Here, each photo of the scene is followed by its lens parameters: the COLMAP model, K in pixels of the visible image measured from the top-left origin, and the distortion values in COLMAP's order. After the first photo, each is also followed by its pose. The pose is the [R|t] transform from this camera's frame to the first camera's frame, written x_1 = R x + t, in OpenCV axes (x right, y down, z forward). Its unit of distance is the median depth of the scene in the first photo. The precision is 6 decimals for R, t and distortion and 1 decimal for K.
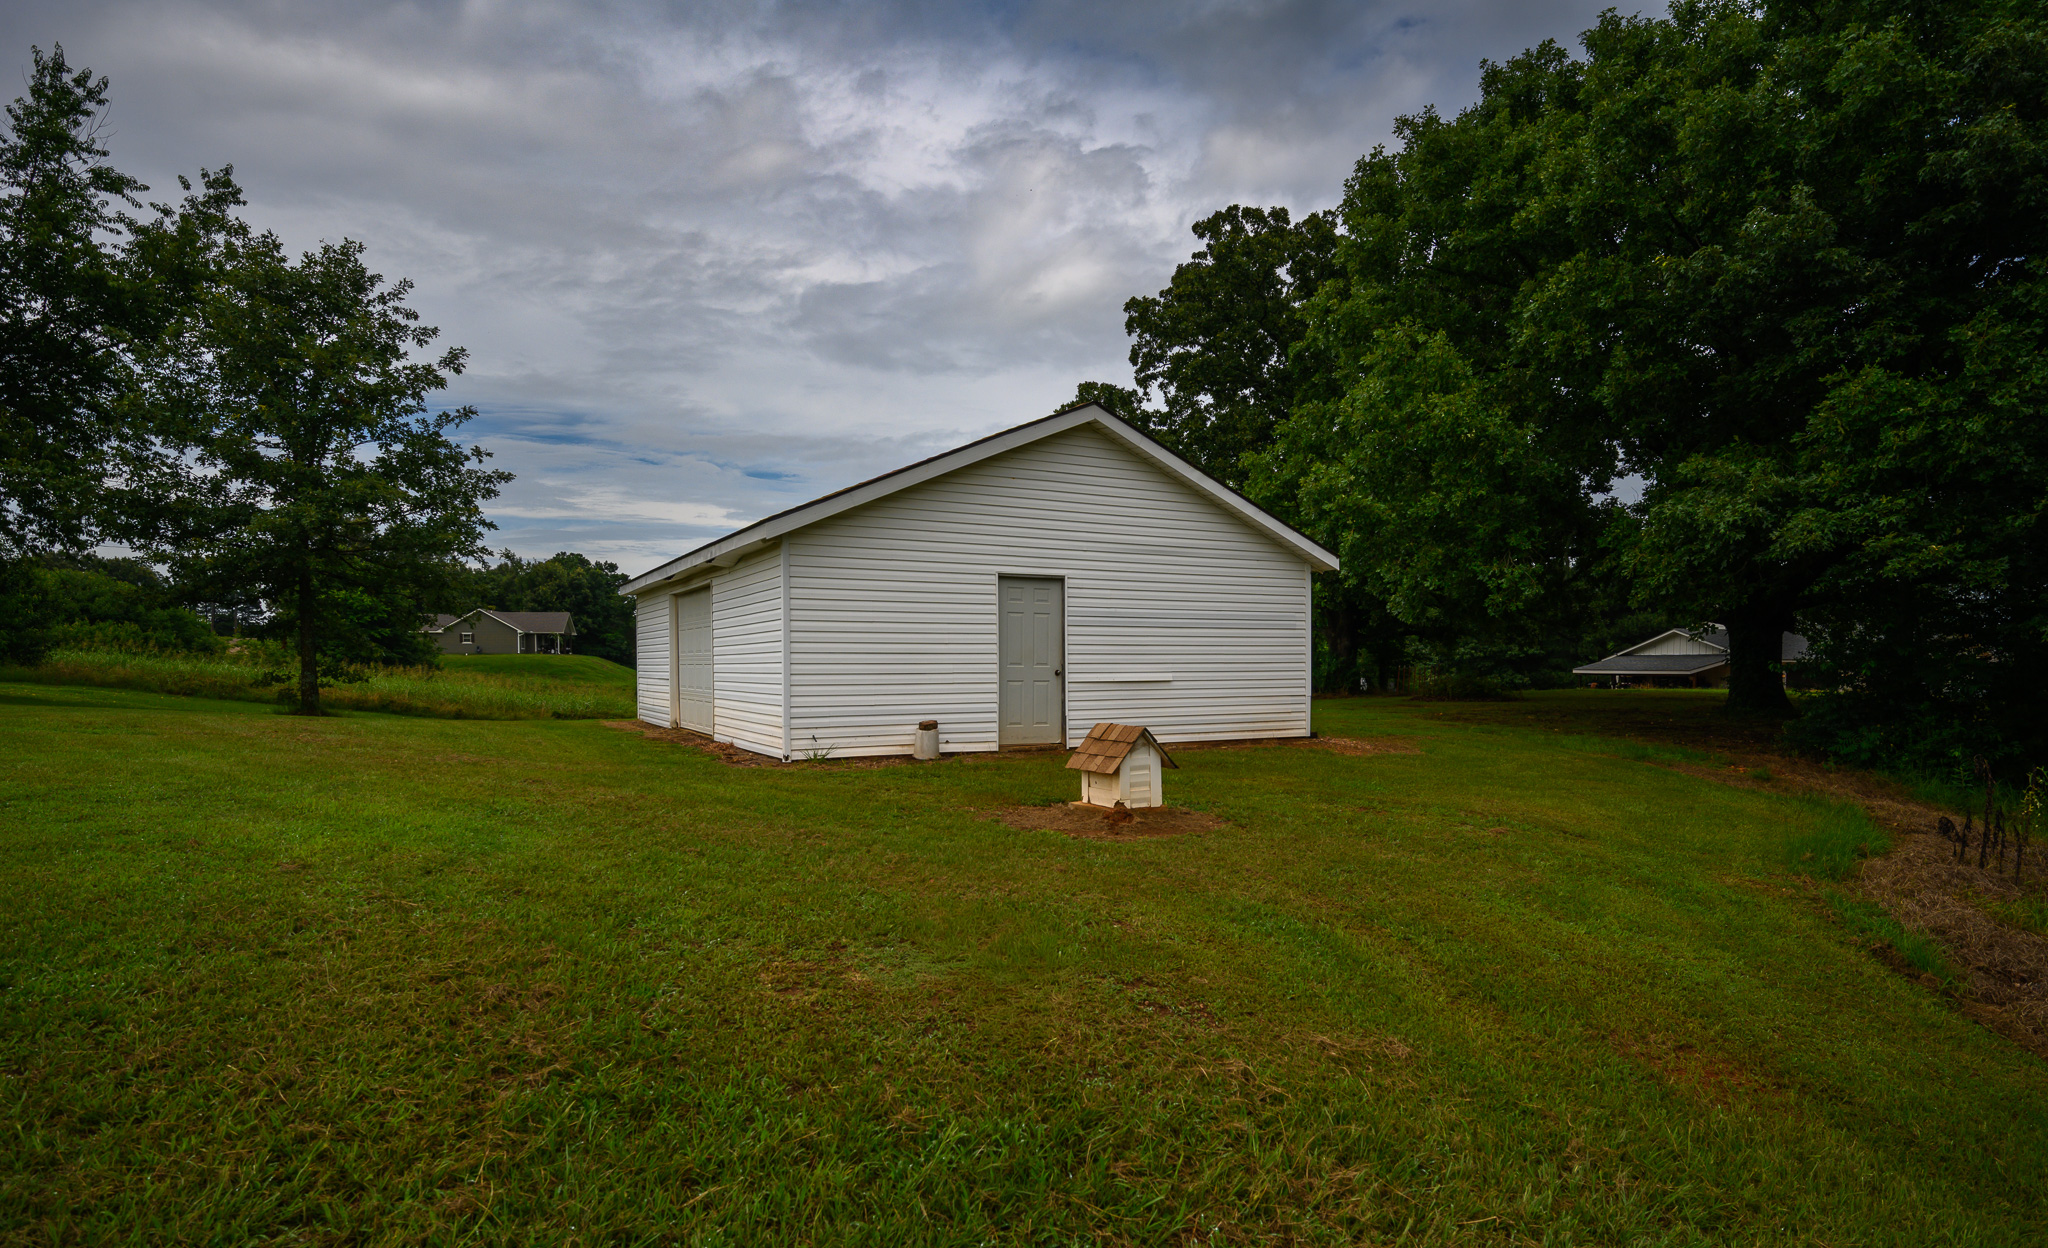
lens RADIAL K [[1063.5, 0, 1024.2], [0, 1063.5, 631.5], [0, 0, 1]] dist [0.001414, 0.000117]
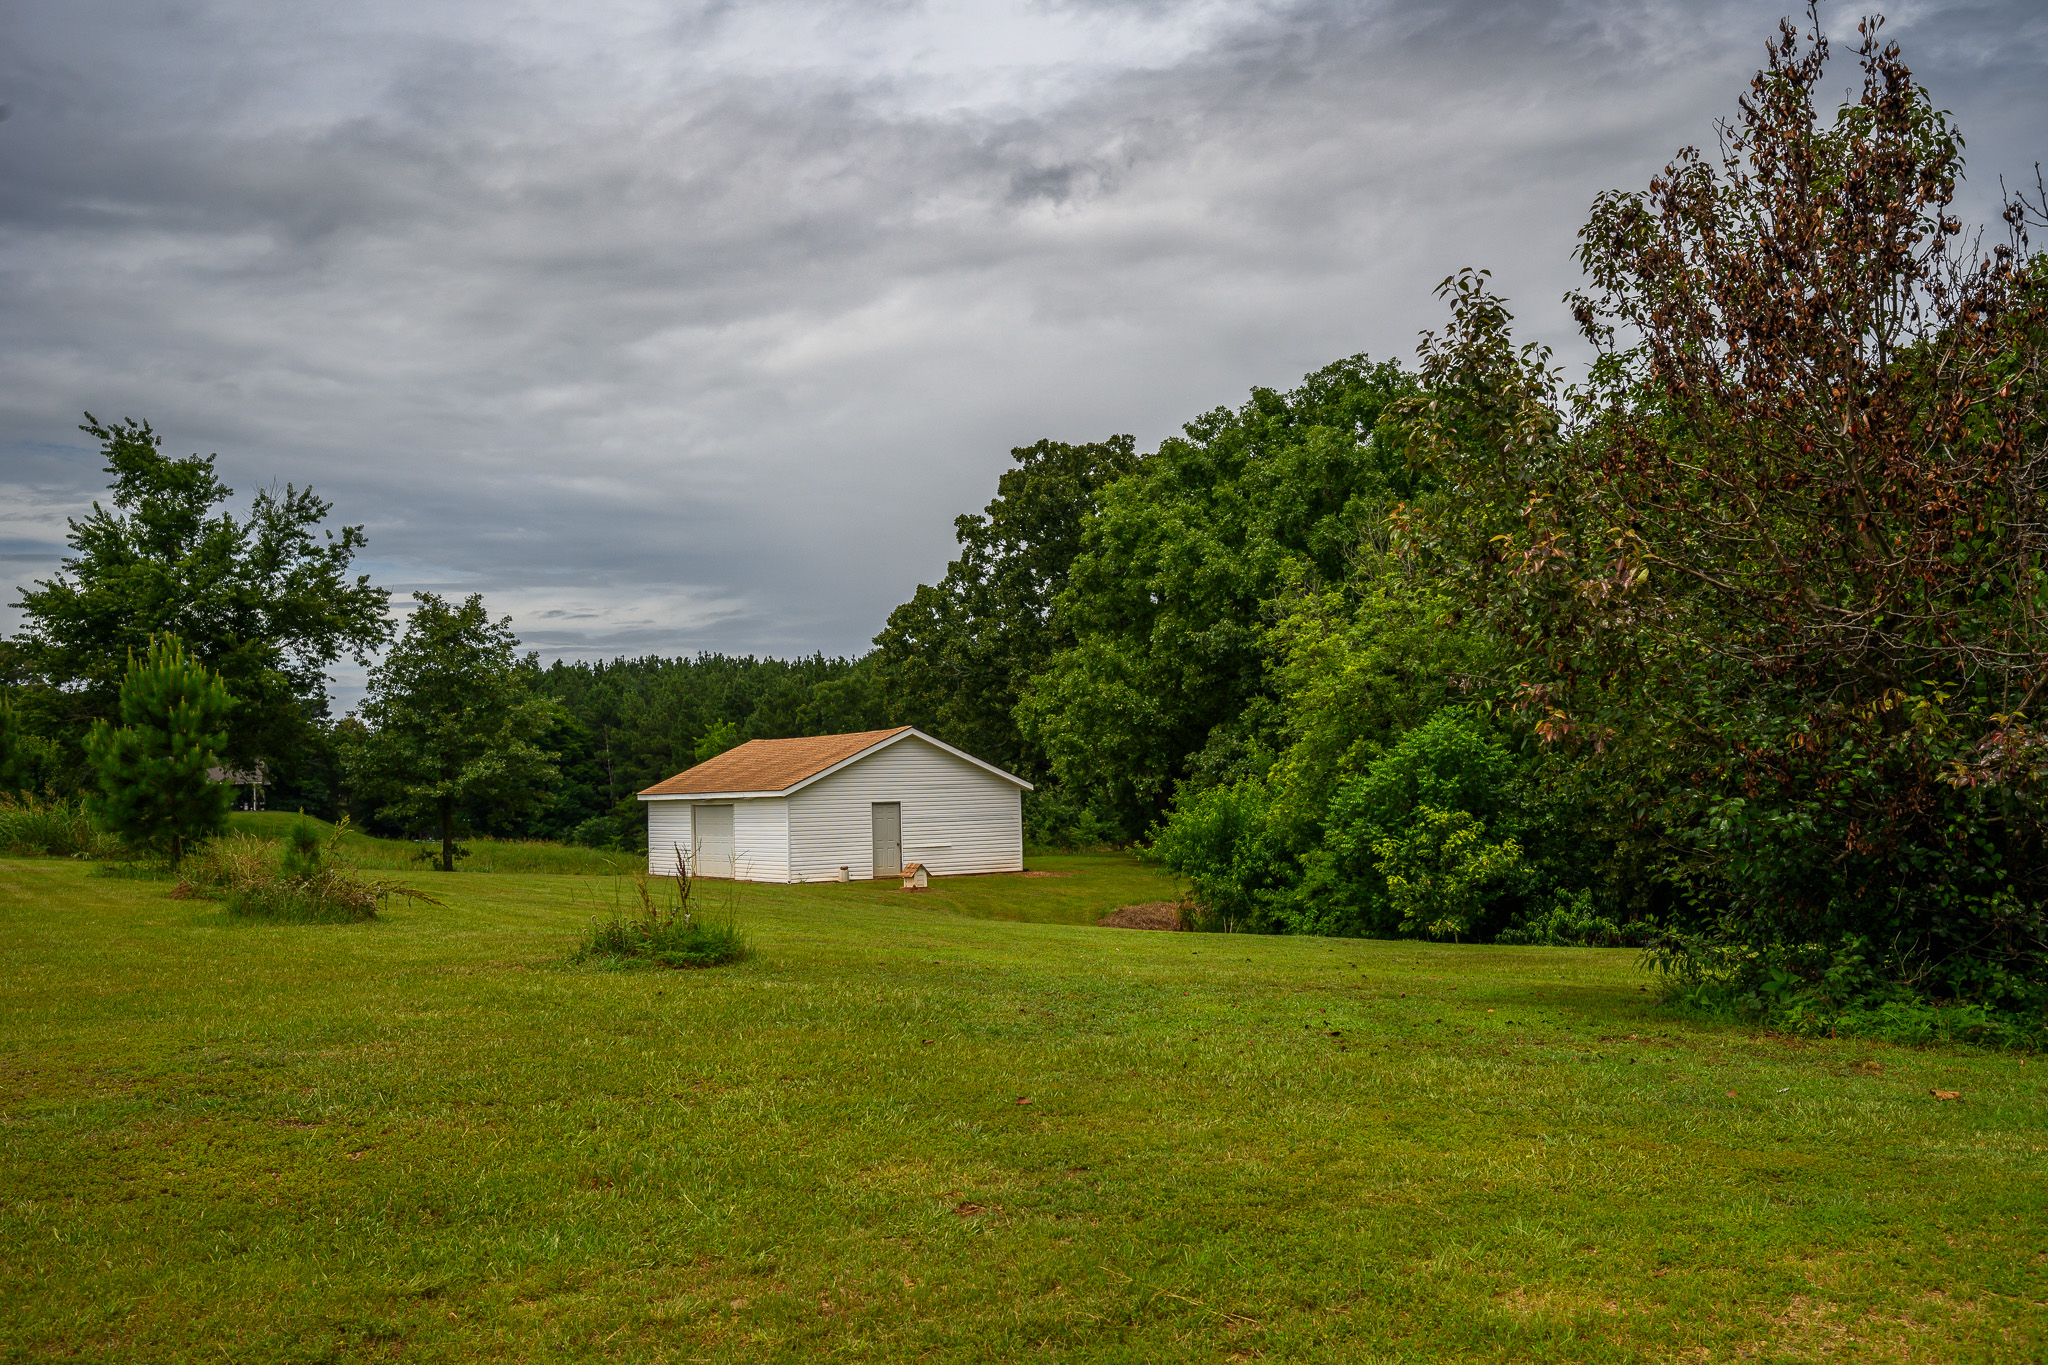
lens RADIAL K [[1754.4, 0, 1021.2], [0, 1754.4, 681.3], [0, 0, 1]] dist [0.005743, 0.016413]
pose [[0.995477, -0.015643, 0.093711, -0.052729], [0.018778, 0.999290, -0.032668, -0.182381], [-0.093134, 0.034280, 0.995063, -2.767318]]
